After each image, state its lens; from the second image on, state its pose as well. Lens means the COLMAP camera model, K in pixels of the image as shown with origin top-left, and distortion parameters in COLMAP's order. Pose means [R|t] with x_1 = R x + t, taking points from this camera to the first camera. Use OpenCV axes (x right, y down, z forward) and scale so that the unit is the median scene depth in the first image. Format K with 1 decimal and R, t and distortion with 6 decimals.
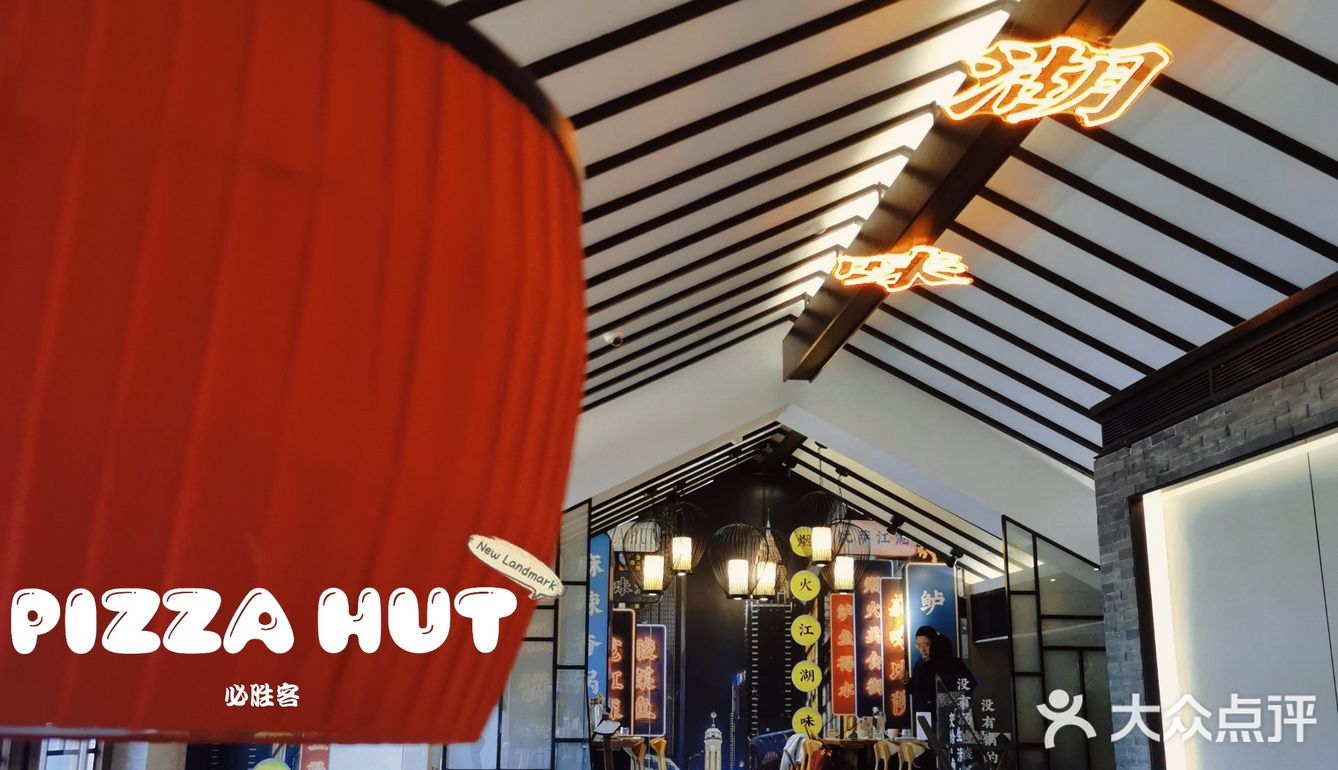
lens RADIAL K [[1307.5, 0, 672.5], [0, 1307.5, 383.3], [0, 0, 1]] dist [-0.009423, 0.000000]
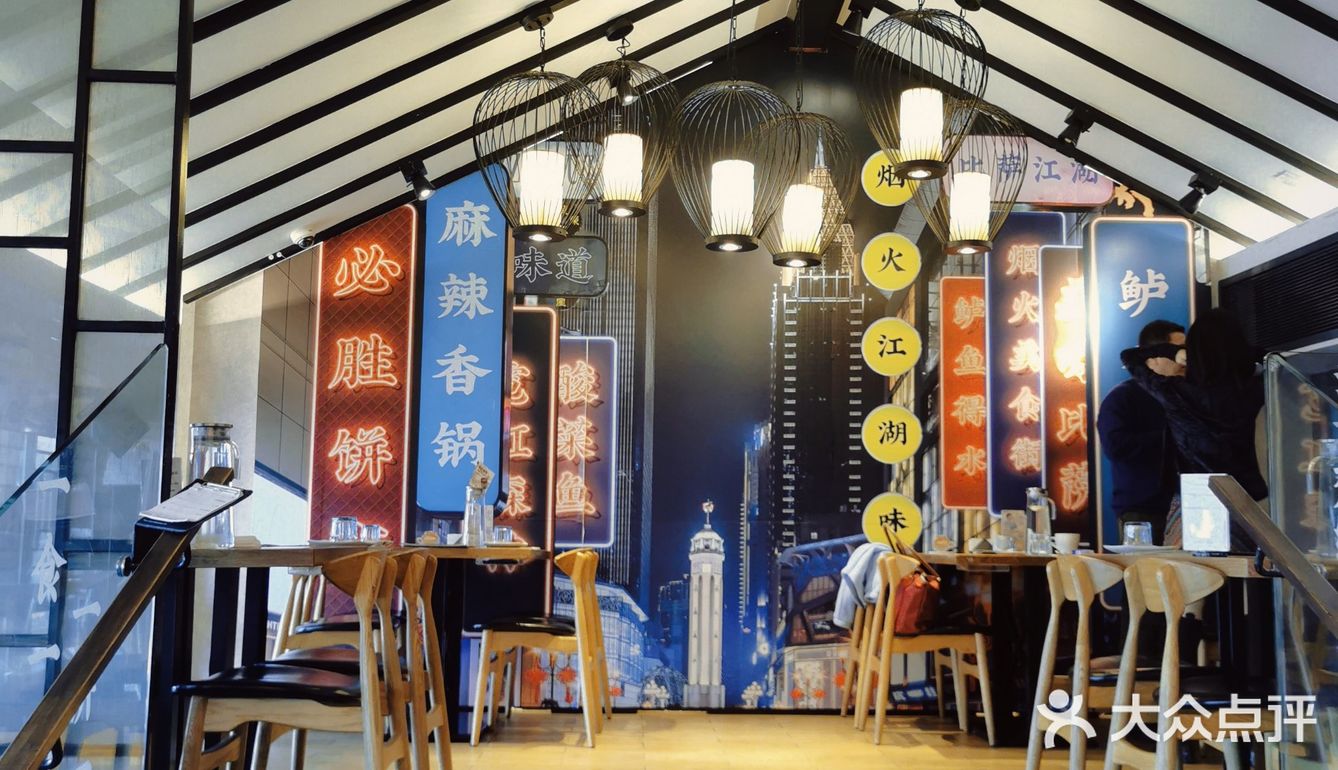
lens RADIAL K [[1307.5, 0, 664.8], [0, 1307.5, 383.1], [0, 0, 1]] dist [-0.009423, 0.000000]
pose [[0.995898, -0.007083, -0.090205, 0.060593], [0.018874, 0.991264, 0.130538, 0.136105], [0.088492, -0.131705, 0.987331, 0.490054]]
